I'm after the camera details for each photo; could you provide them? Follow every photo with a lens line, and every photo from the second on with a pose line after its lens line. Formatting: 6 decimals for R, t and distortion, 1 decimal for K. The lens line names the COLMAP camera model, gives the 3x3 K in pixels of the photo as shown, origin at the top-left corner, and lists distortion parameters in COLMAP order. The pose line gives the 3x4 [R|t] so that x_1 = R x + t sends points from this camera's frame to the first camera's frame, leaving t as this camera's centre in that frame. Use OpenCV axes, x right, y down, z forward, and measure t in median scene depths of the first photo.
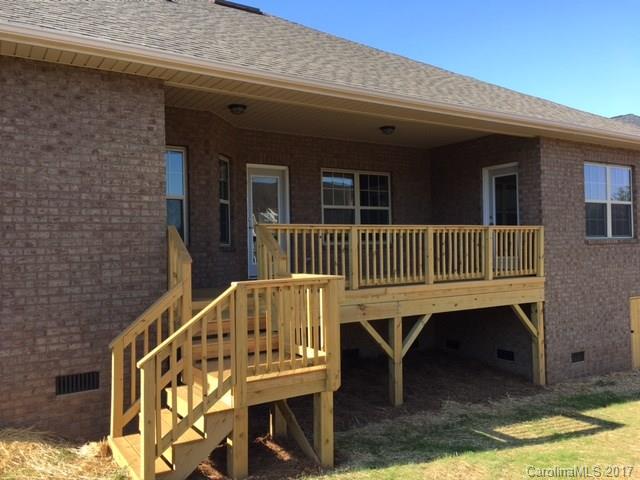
lens RADIAL K [[543.6, 0, 320.0], [0, 543.6, 240.0], [0, 0, 1]] dist [0.083006, -0.002898]
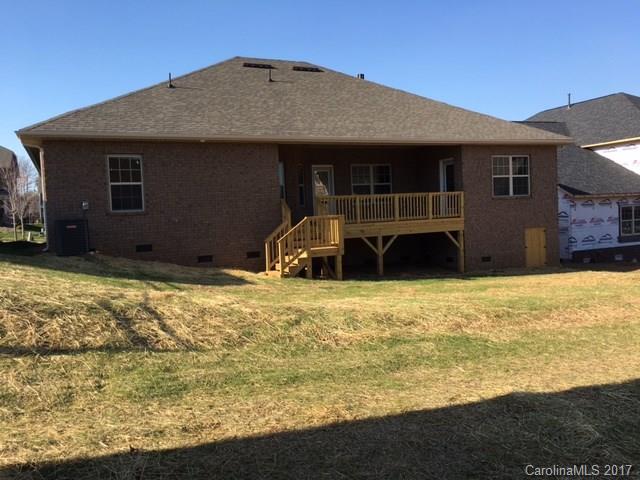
lens RADIAL K [[543.6, 0, 320.0], [0, 543.6, 240.0], [0, 0, 1]] dist [0.083006, -0.002898]
pose [[0.989649, -0.022039, -0.141809, 0.200341], [0.031112, 0.997586, 0.062081, 0.011142], [0.140098, -0.065850, 0.987945, -1.143631]]
